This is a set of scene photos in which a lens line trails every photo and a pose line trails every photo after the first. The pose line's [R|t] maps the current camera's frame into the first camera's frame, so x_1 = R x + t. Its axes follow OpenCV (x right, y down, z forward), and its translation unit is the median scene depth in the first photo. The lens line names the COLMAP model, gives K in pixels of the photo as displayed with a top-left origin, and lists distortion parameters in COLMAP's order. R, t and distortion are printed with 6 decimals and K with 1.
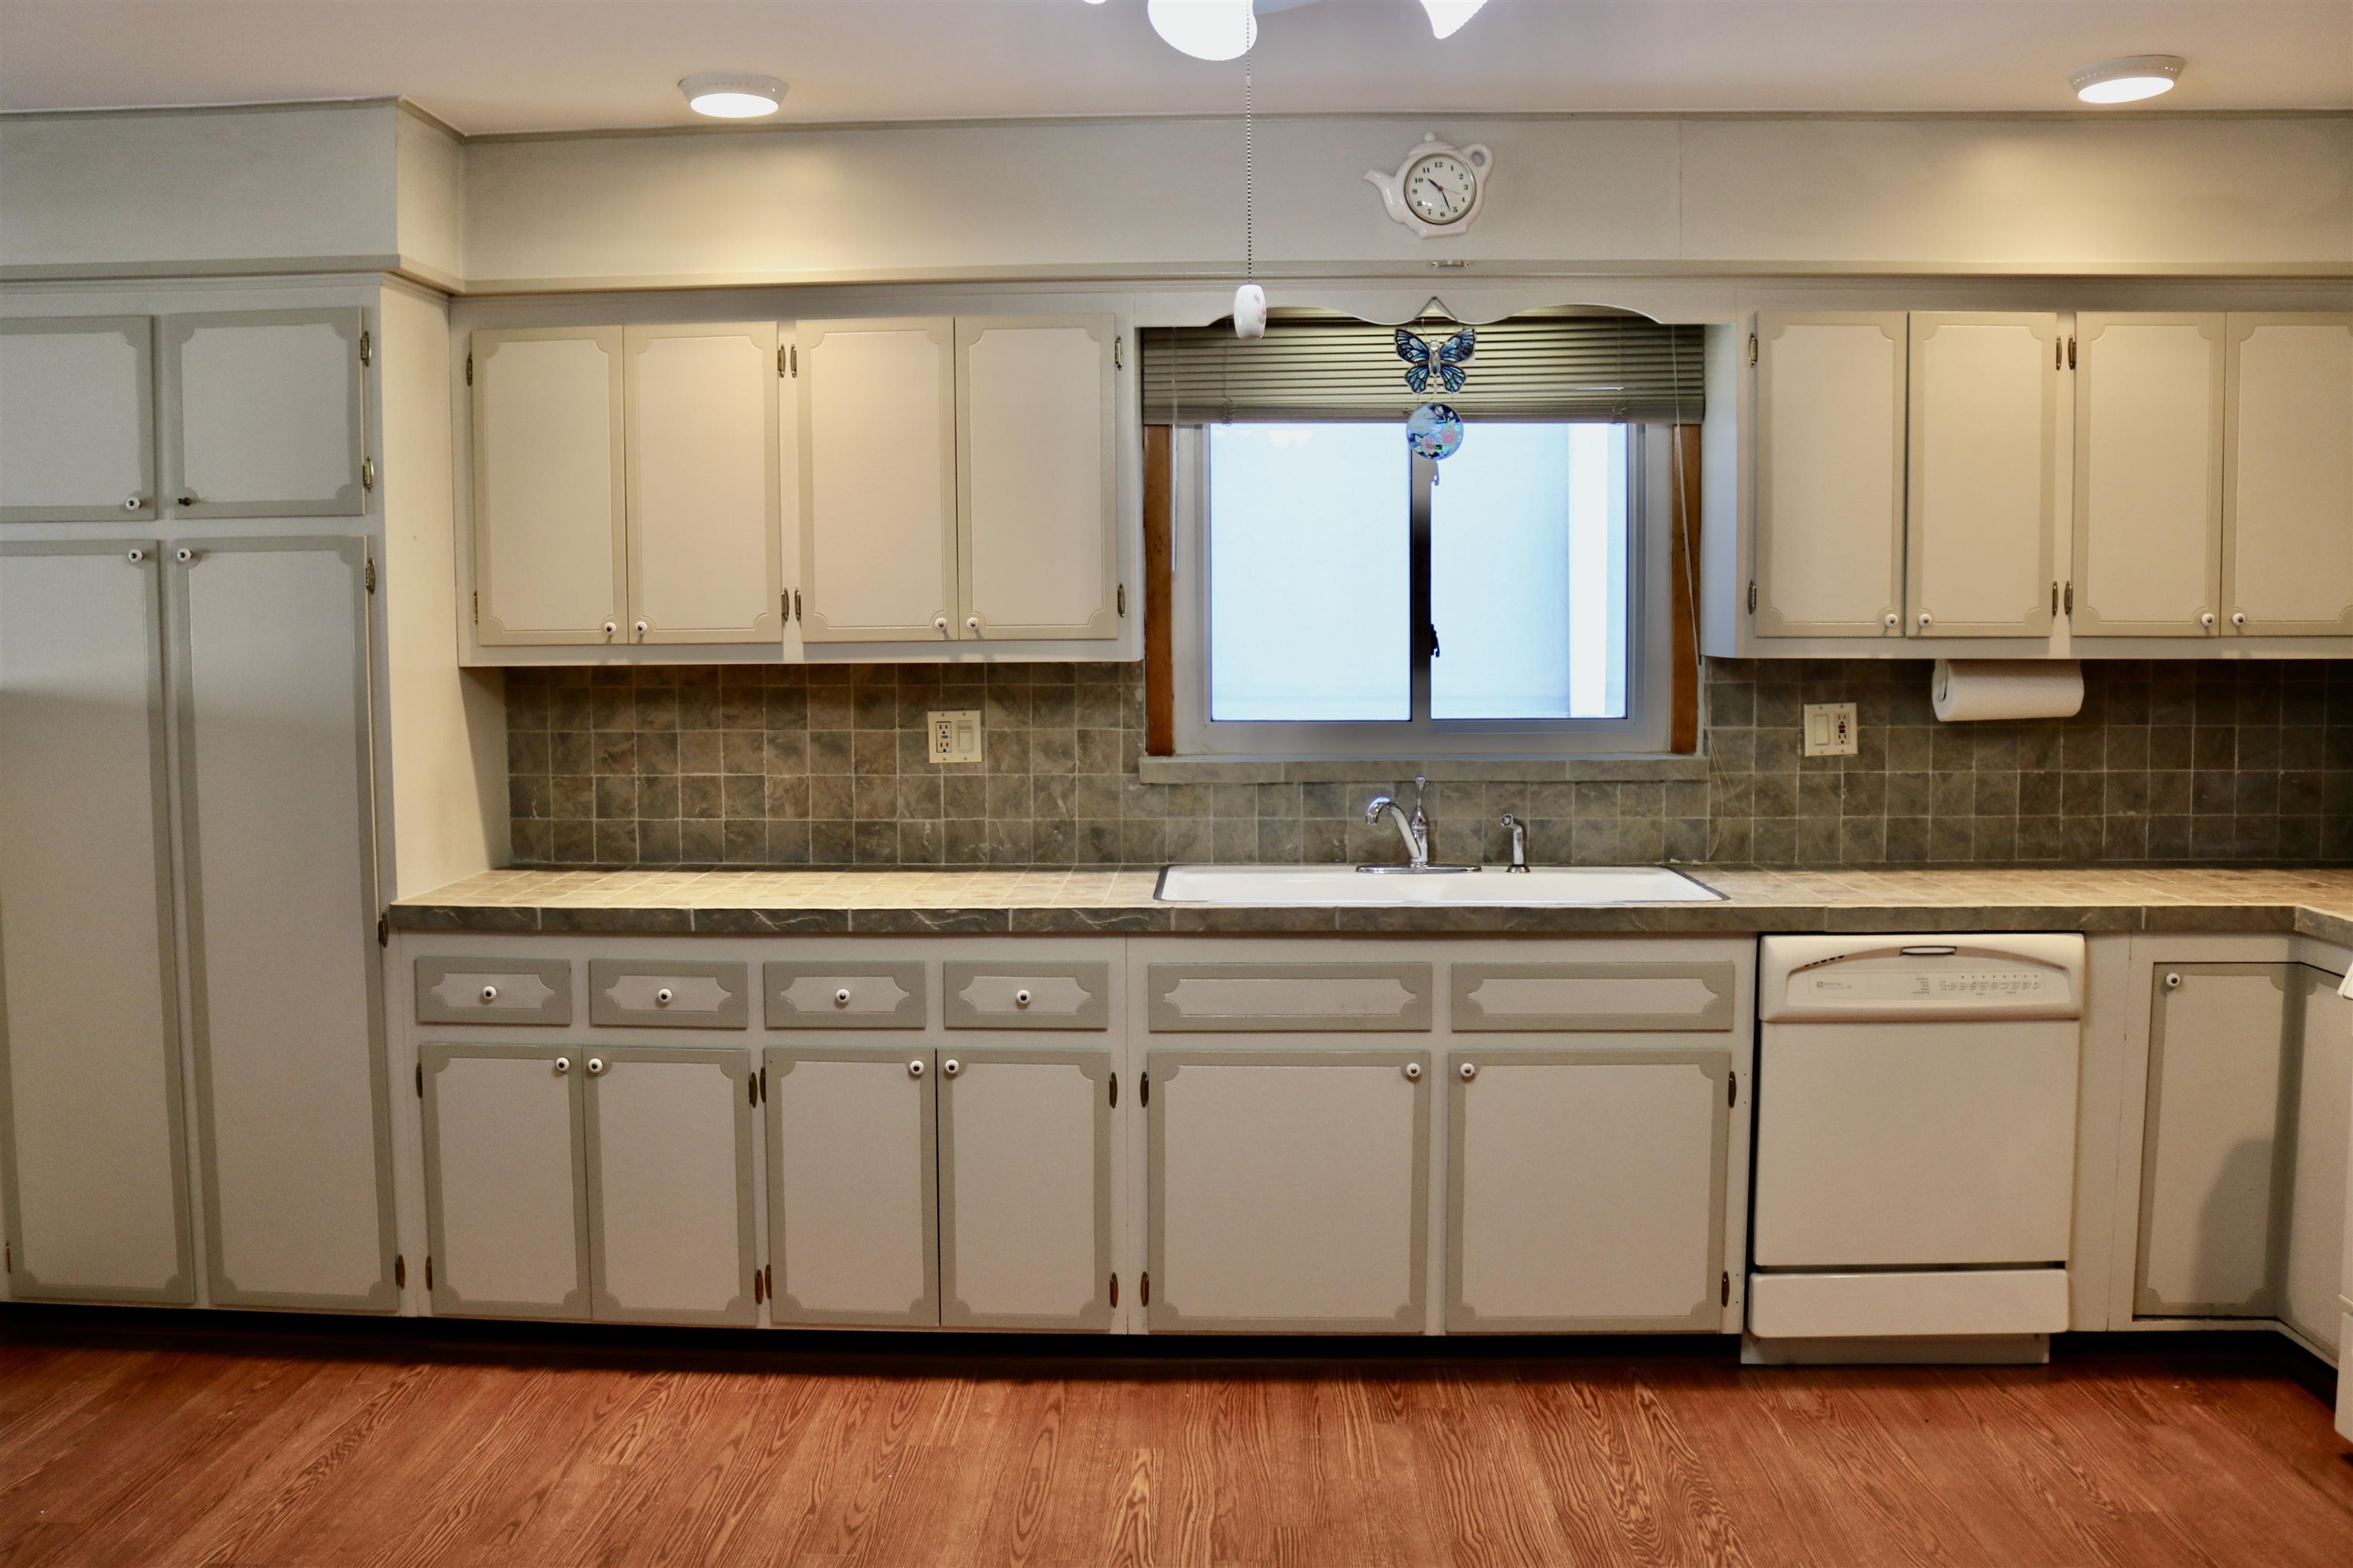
lens RADIAL K [[1948.1, 0, 1127.8], [0, 1948.1, 771.1], [0, 0, 1]] dist [-0.156911, 0.125510]
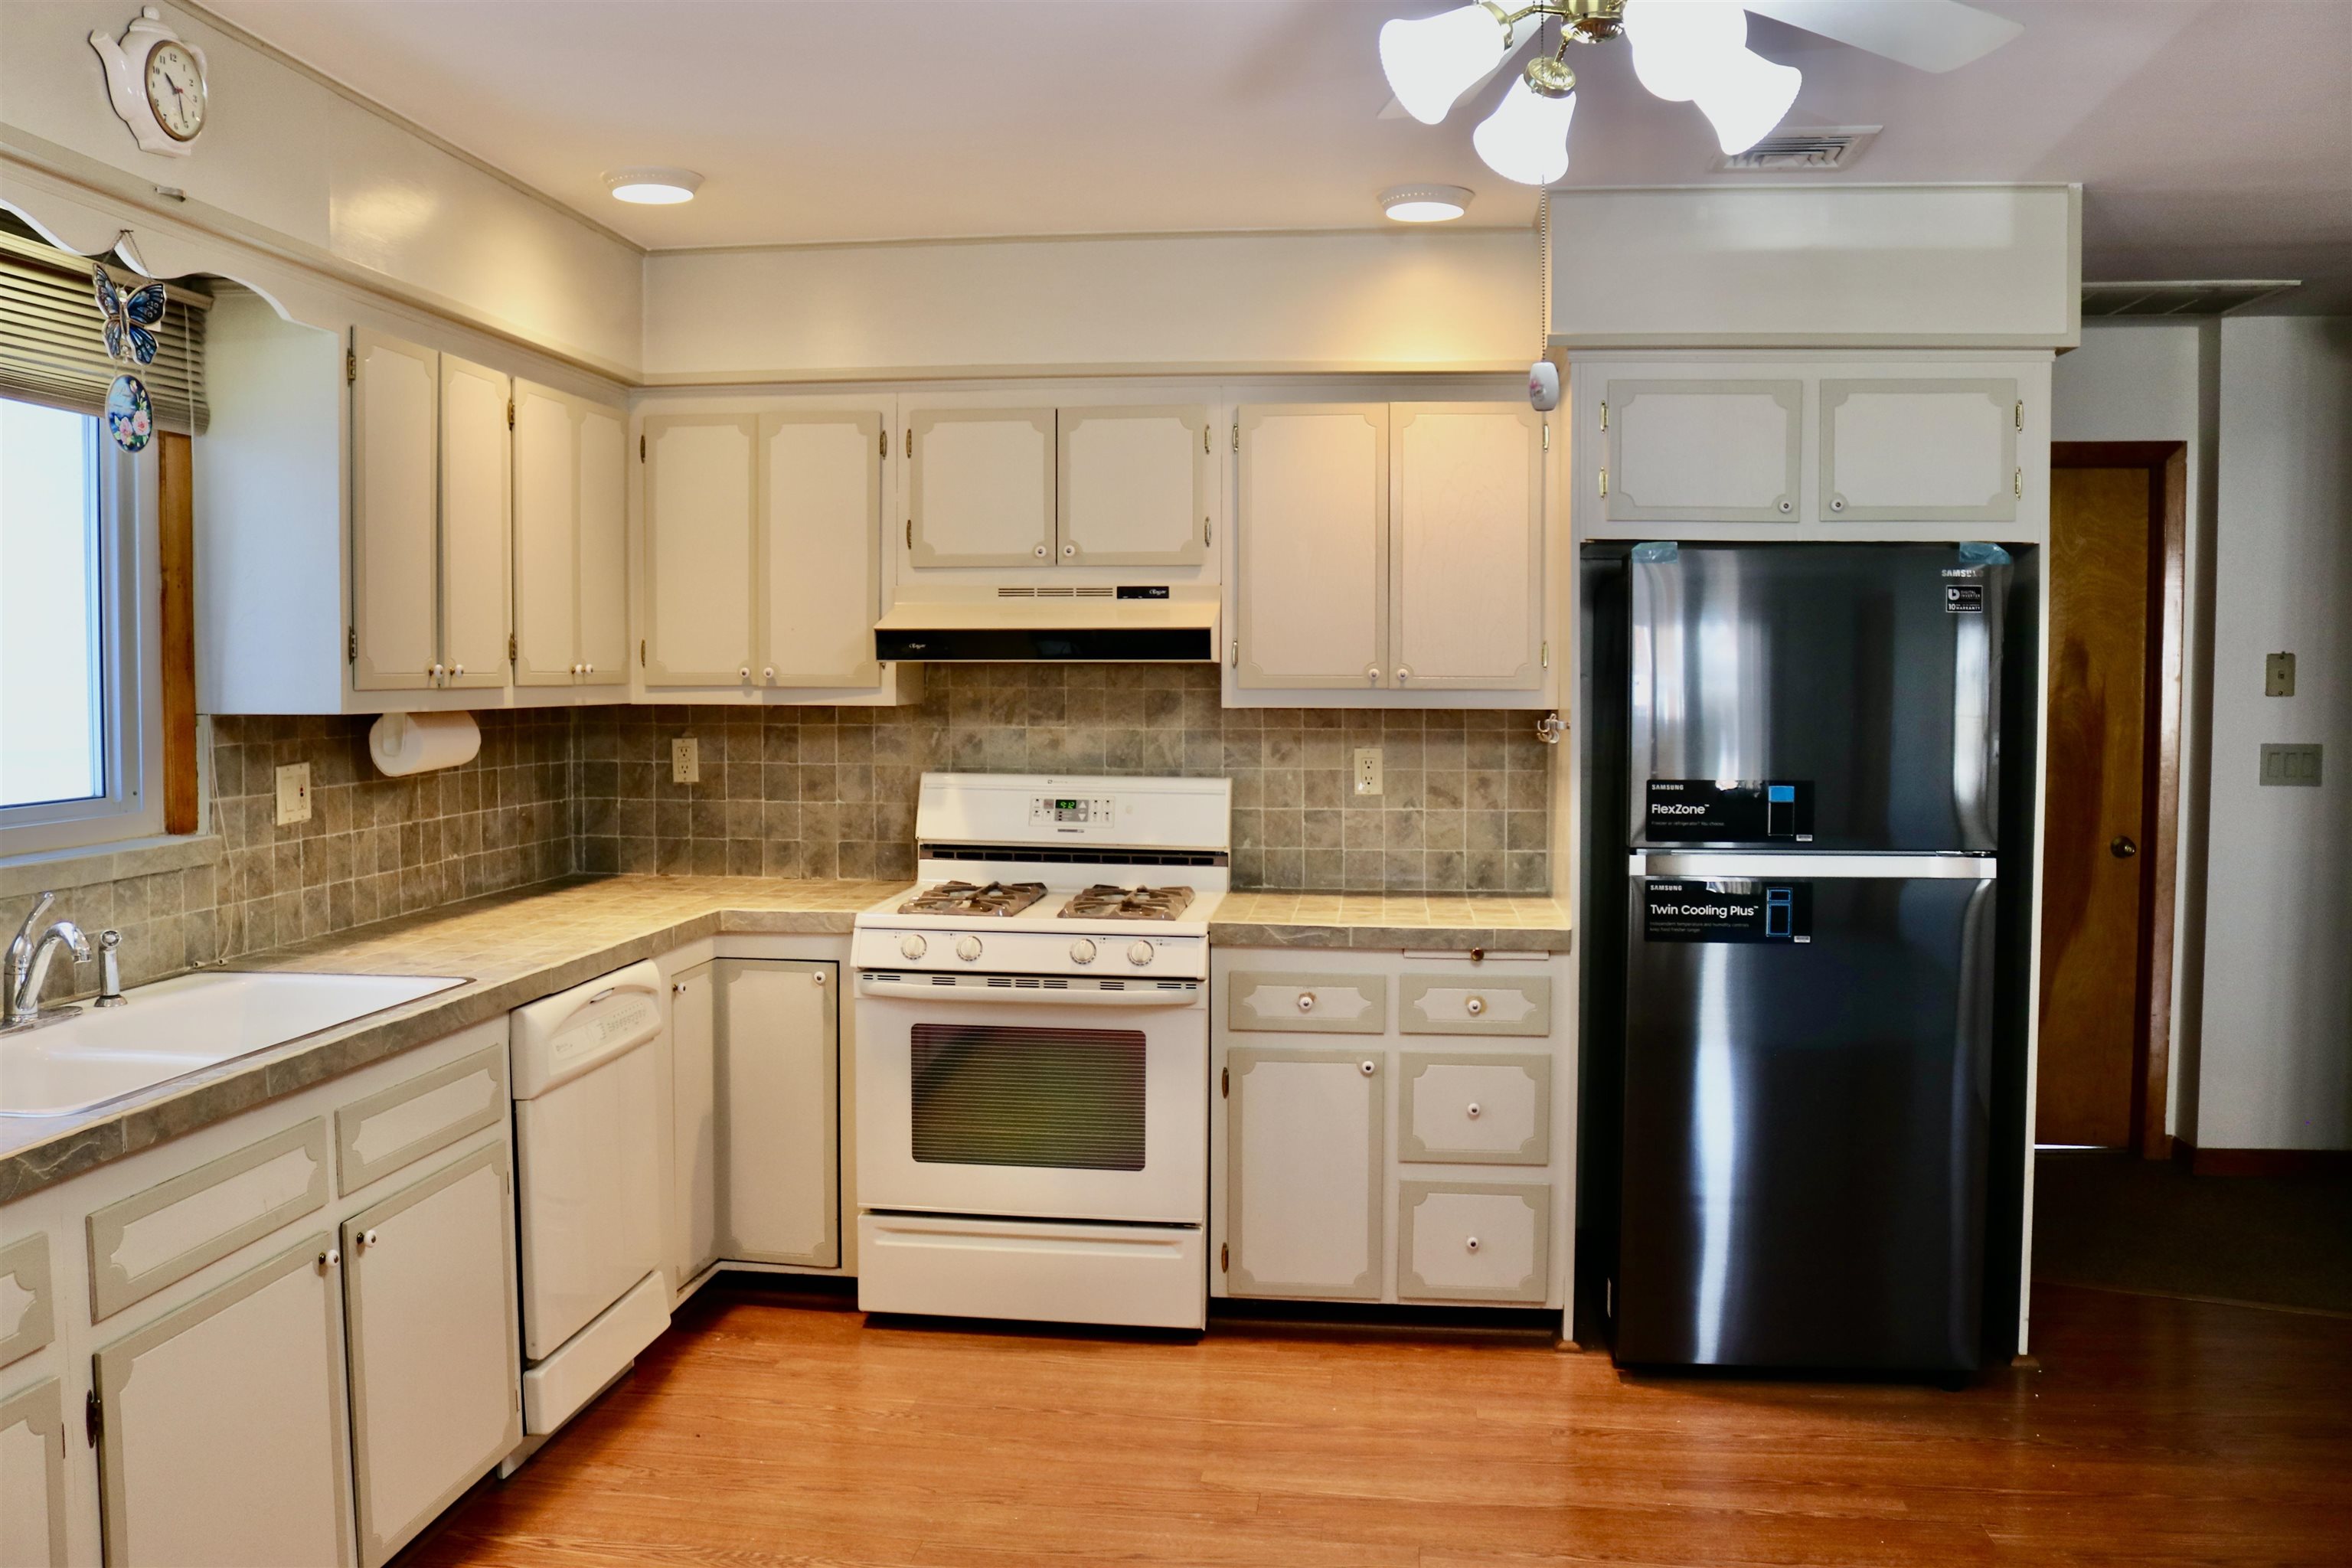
lens RADIAL K [[1955.7, 0, 1129.4], [0, 1955.7, 774.4], [0, 0, 1]] dist [-0.156949, 0.128043]
pose [[0.082873, -0.045115, 0.995538, -0.528916], [0.075612, 0.996380, 0.038859, -0.038524], [-0.993687, 0.072055, 0.085984, 0.572488]]
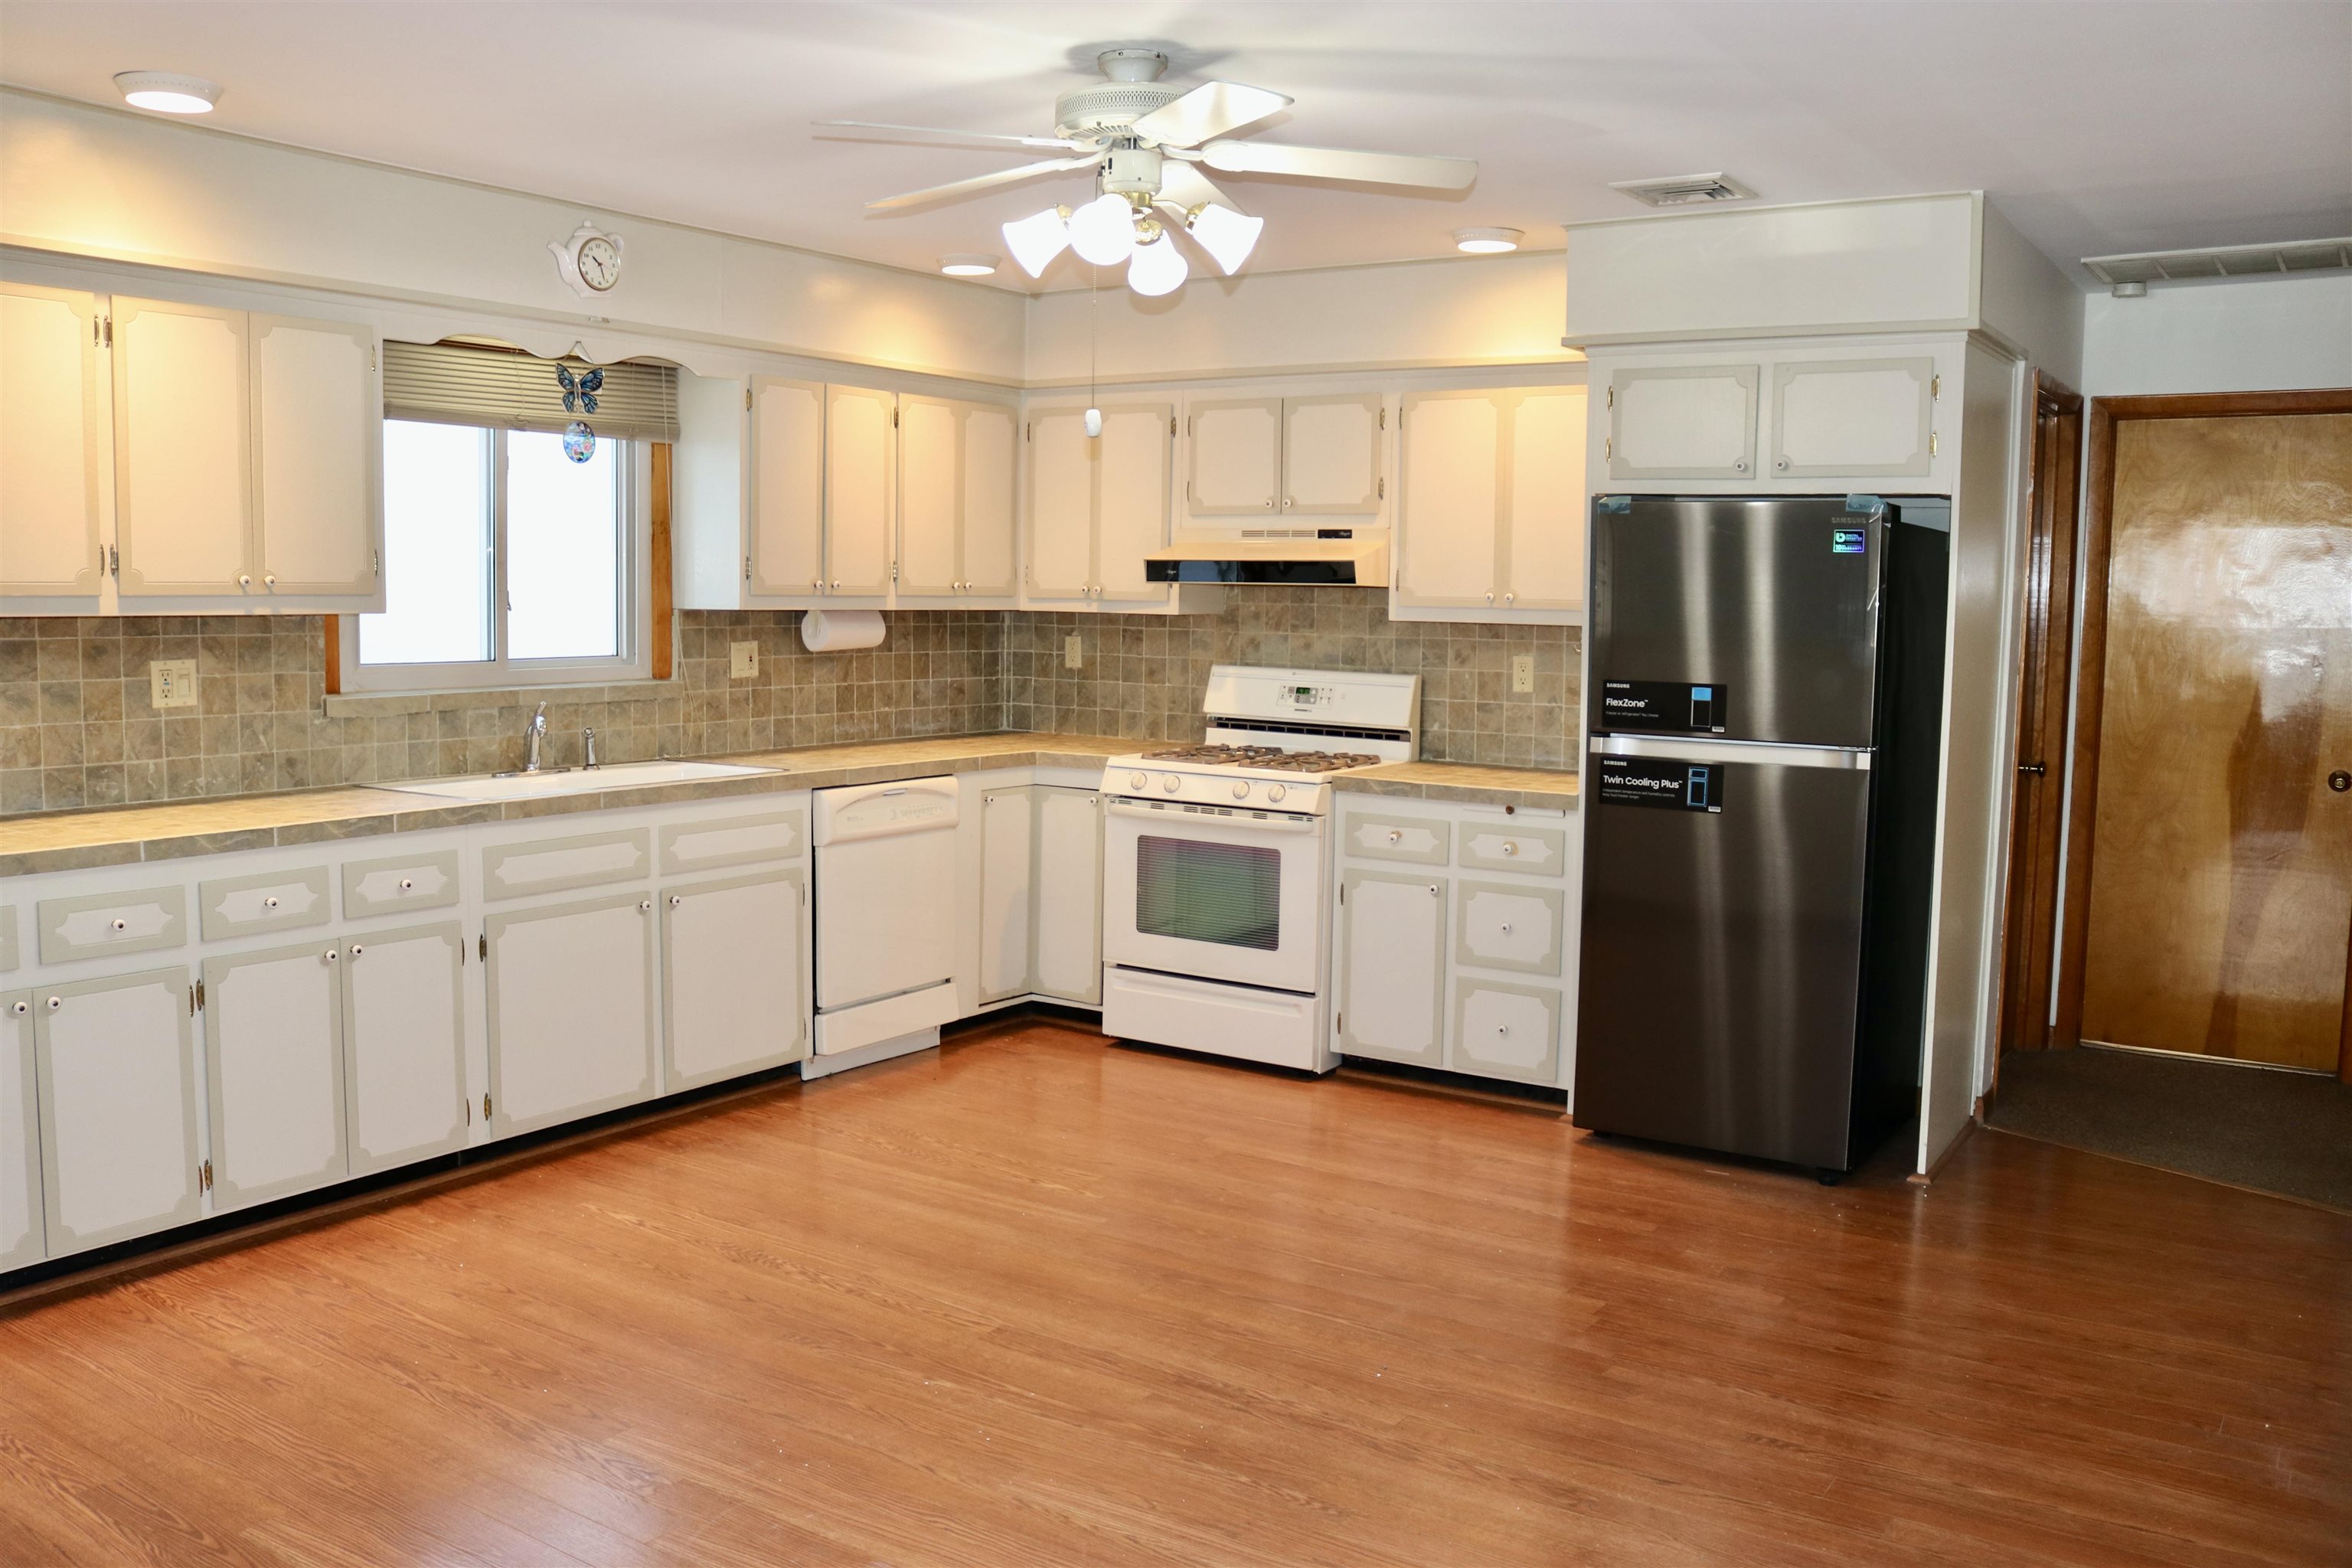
lens RADIAL K [[1932.7, 0, 1128.0], [0, 1932.7, 782.3], [0, 0, 1]] dist [-0.155352, 0.134228]
pose [[0.525605, -0.069856, 0.847856, -0.780859], [0.048423, 0.997464, 0.052164, 0.010111], [-0.849350, 0.013638, 0.527654, -0.019967]]
